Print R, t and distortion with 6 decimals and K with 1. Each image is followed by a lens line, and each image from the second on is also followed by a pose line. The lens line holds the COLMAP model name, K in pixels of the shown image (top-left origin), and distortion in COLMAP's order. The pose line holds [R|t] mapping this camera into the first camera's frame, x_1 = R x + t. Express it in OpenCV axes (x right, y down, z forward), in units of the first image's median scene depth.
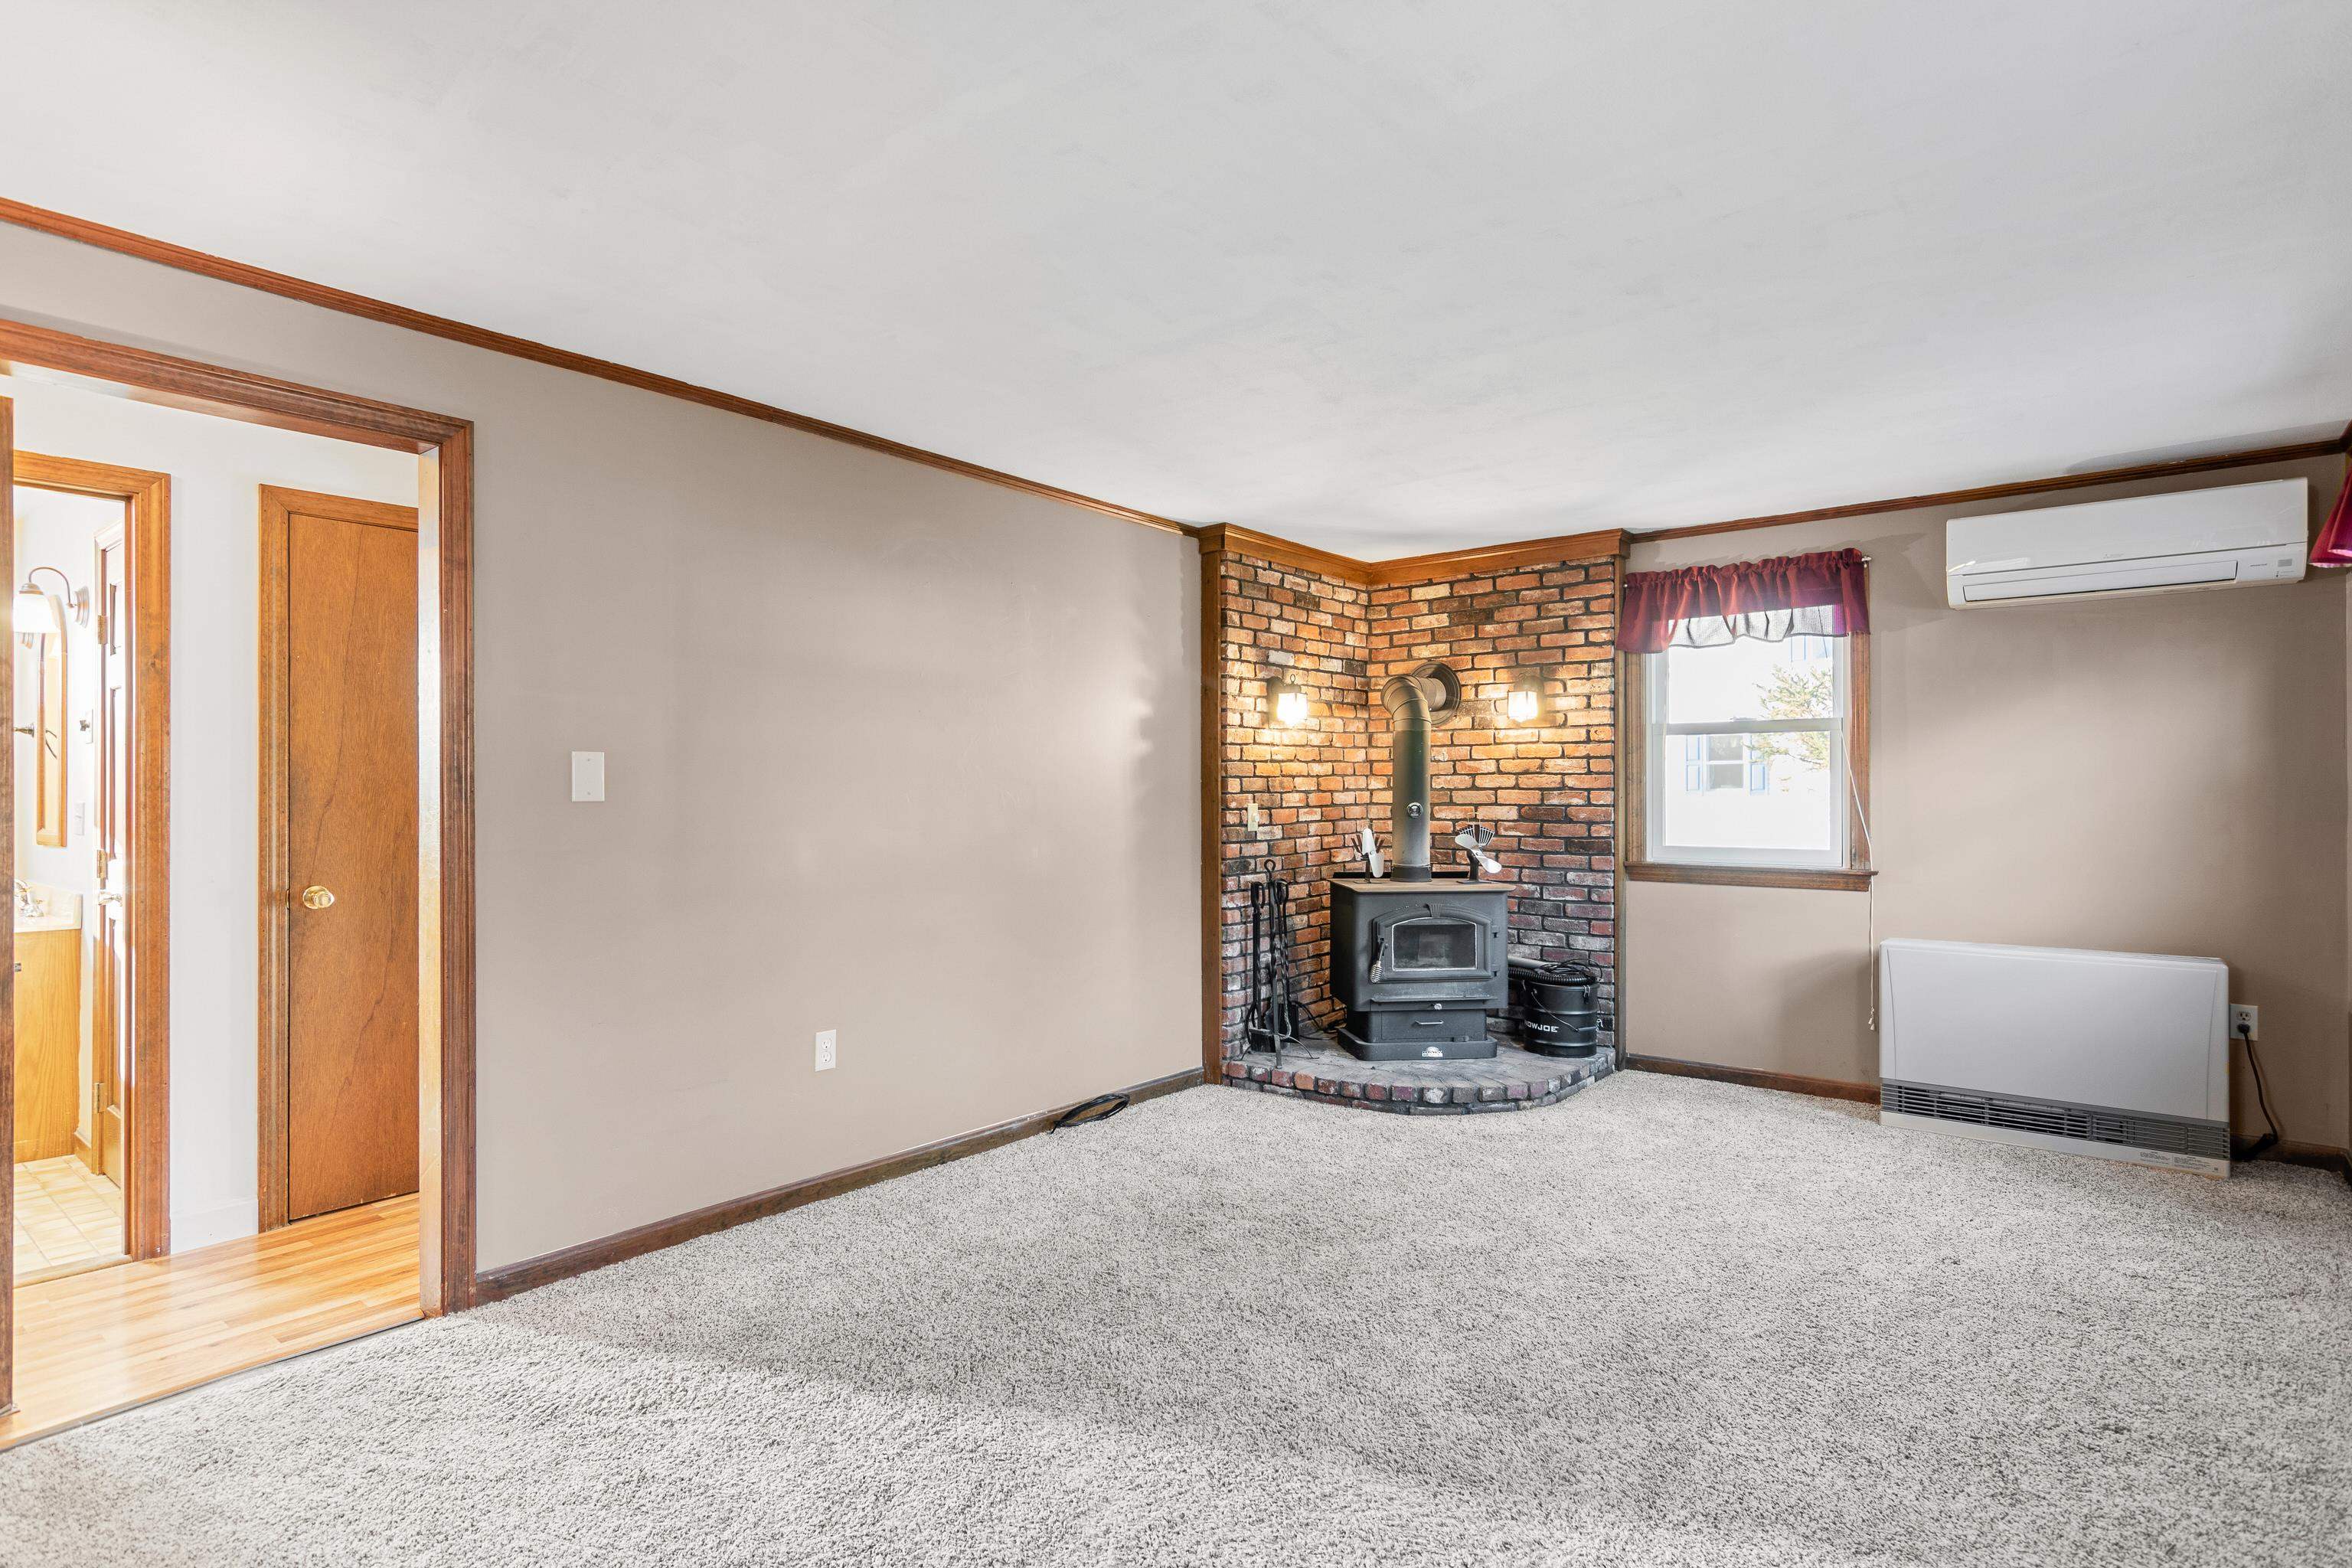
lens RADIAL K [[1203.2, 0, 1195.5], [0, 1203.2, 788.1], [0, 0, 1]] dist [-0.004132, 0.003664]
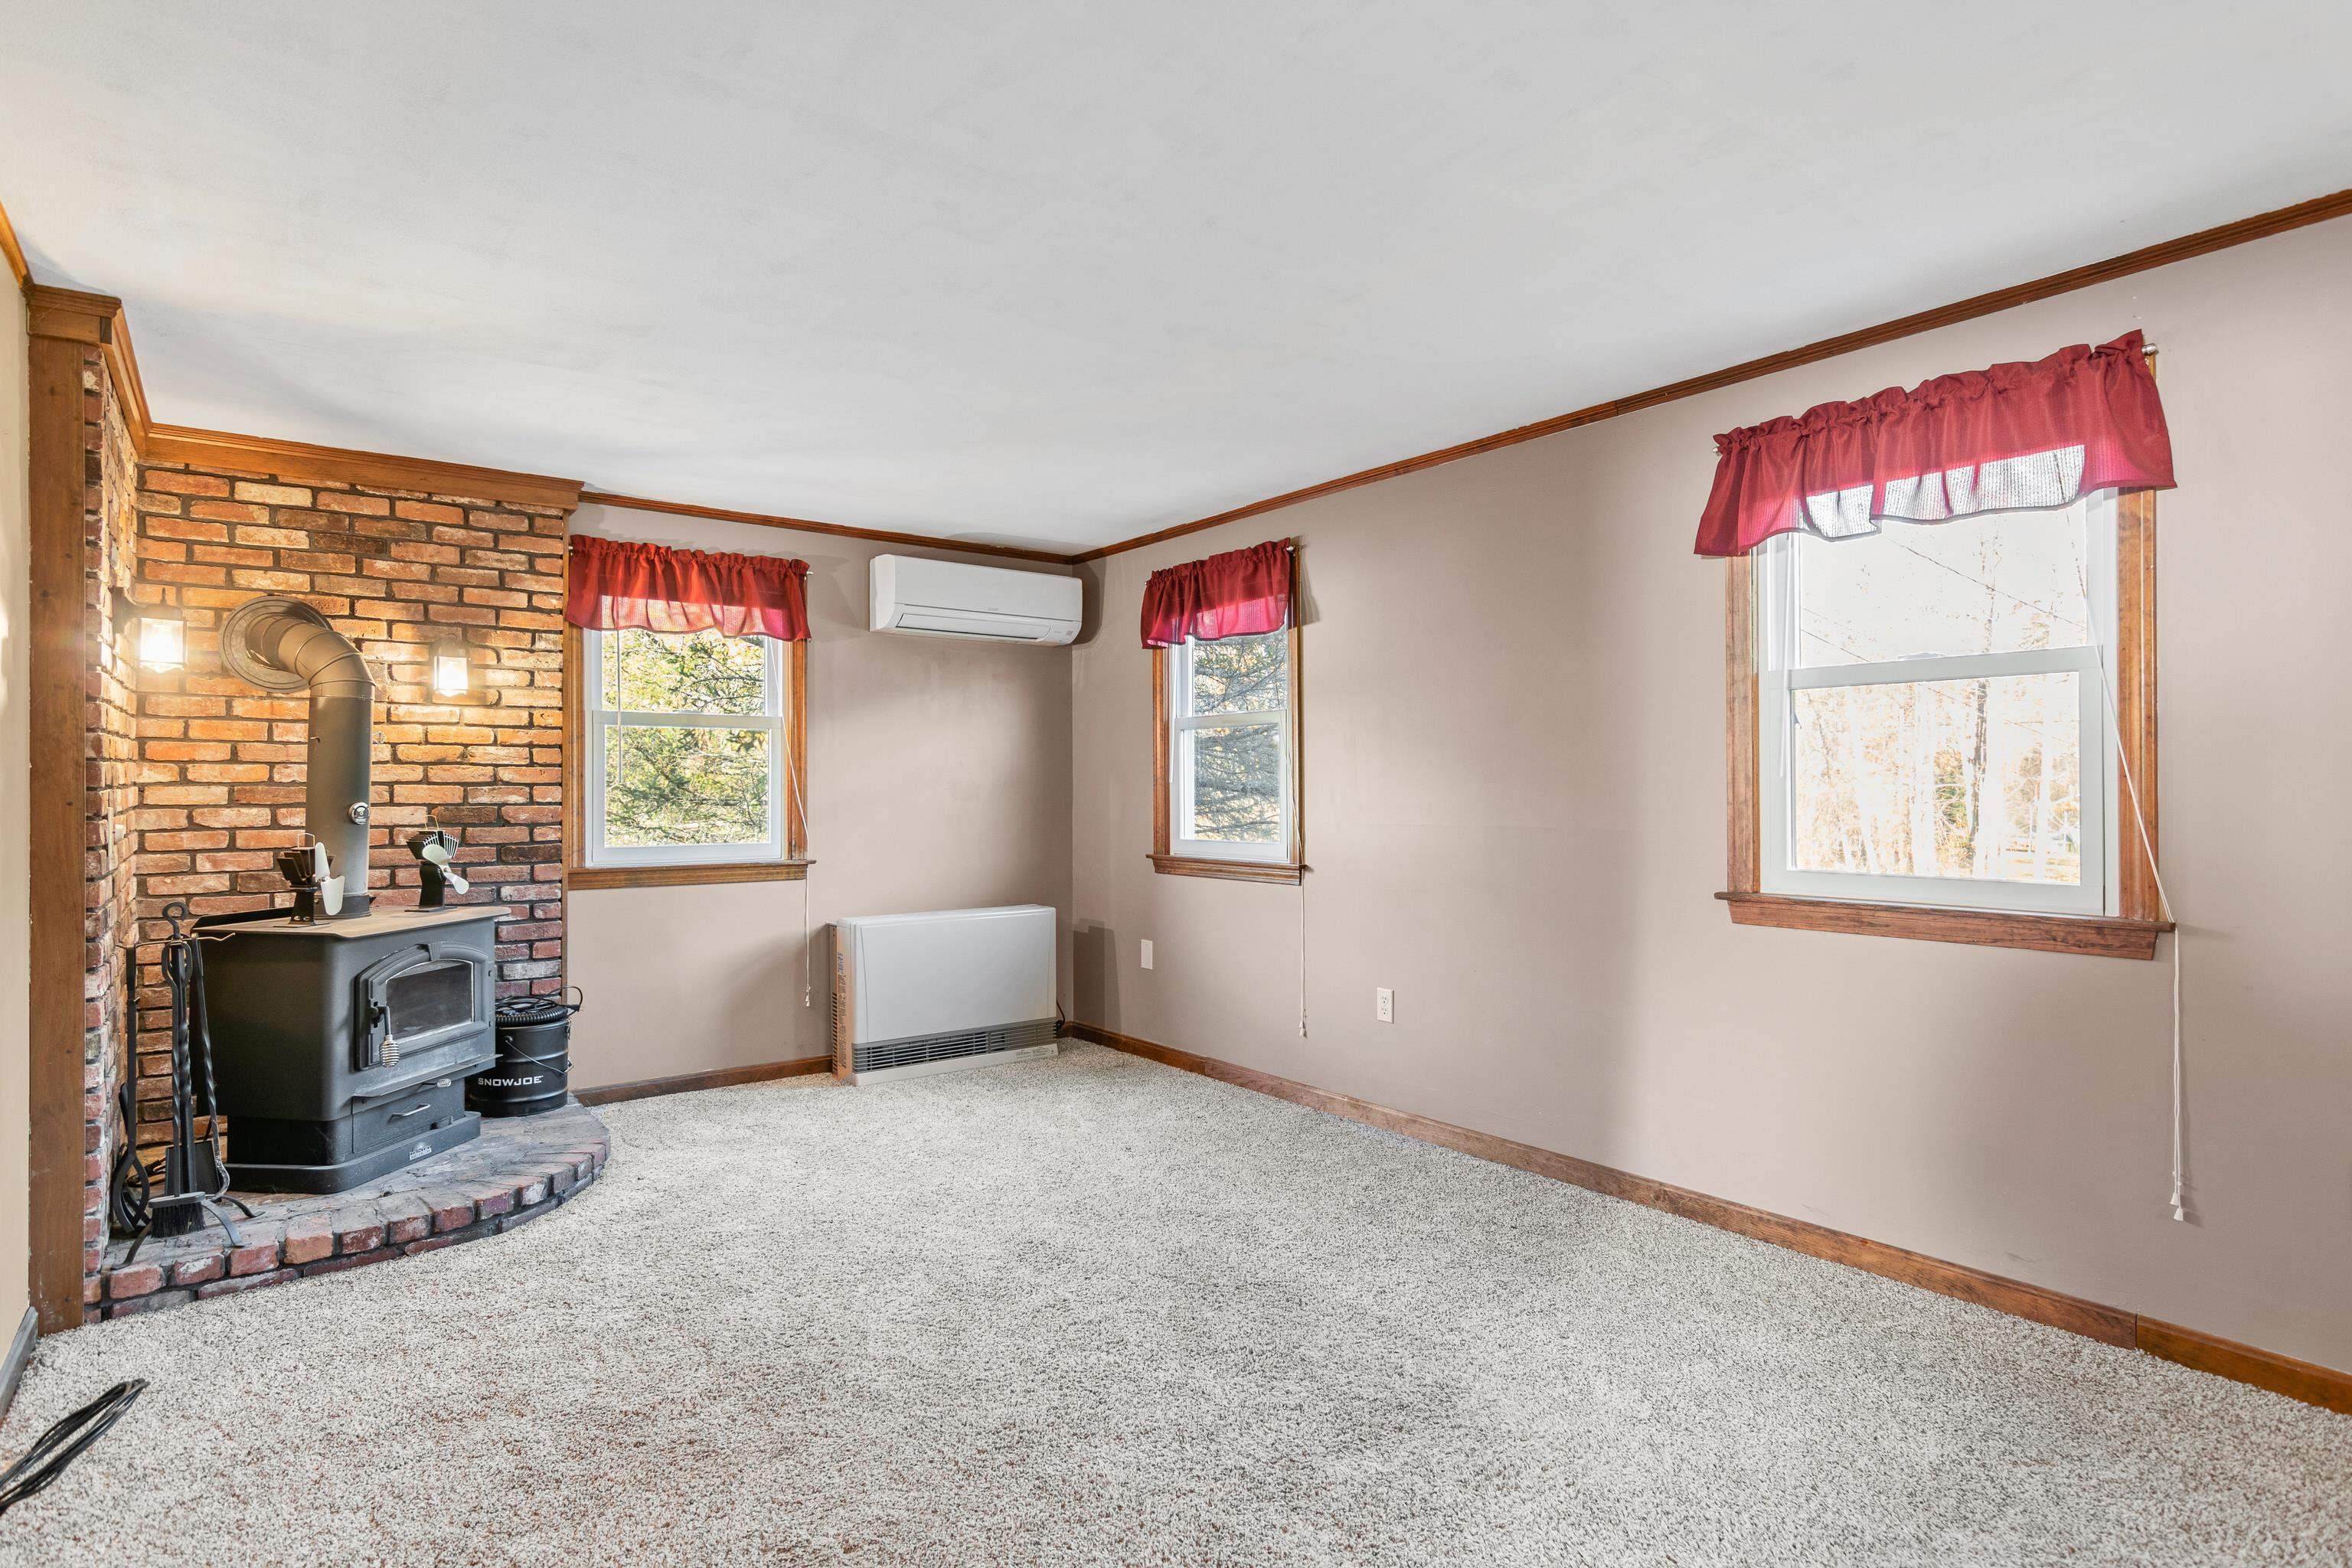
lens RADIAL K [[1203.2, 0, 1135.0], [0, 1203.2, 787.2], [0, 0, 1]] dist [-0.004132, 0.003664]
pose [[0.256267, 0.002167, 0.966604, -0.367615], [-0.001271, 0.999997, -0.001905, 0.004024], [-0.966605, -0.000741, 0.256269, 0.386018]]
